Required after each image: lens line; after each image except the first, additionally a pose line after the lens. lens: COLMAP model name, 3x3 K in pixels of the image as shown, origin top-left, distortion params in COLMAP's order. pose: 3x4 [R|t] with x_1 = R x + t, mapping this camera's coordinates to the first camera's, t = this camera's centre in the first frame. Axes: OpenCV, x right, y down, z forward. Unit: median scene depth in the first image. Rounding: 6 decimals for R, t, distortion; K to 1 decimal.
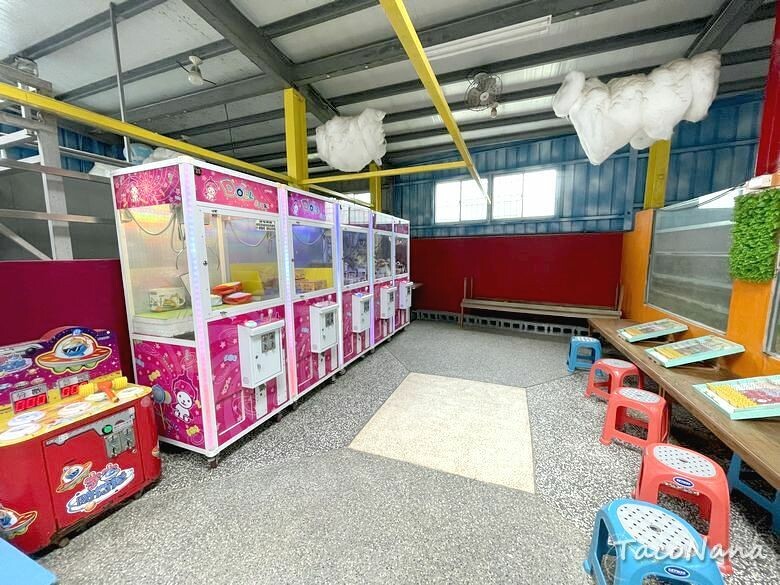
lens RADIAL K [[313.9, 0, 391.1], [0, 313.9, 293.9], [0, 0, 1]] dist [-0.000009, 0.000593]
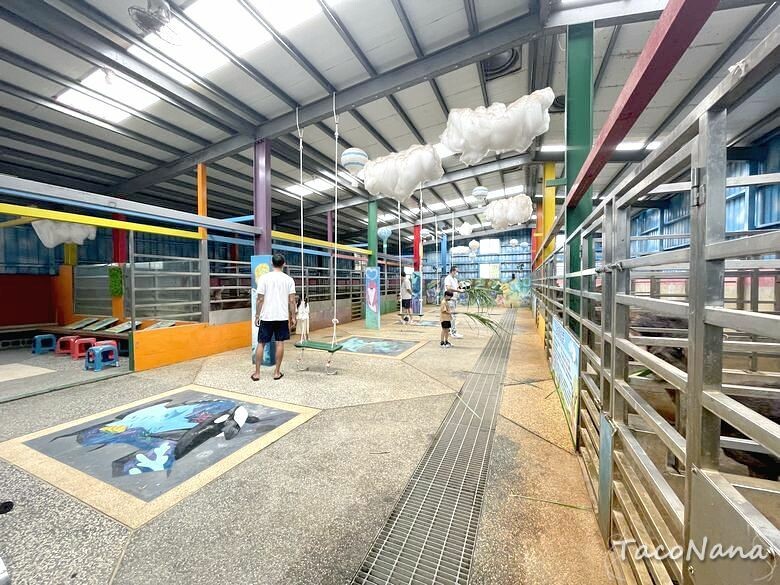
lens RADIAL K [[313.9, 0, 387.4], [0, 313.9, 291.1], [0, 0, 1]] dist [-0.000009, 0.000593]
pose [[0.035052, -0.017778, 0.999227, -1.049719], [0.137252, 0.990453, 0.012807, 0.130518], [-0.989916, 0.136697, 0.037158, -0.994262]]
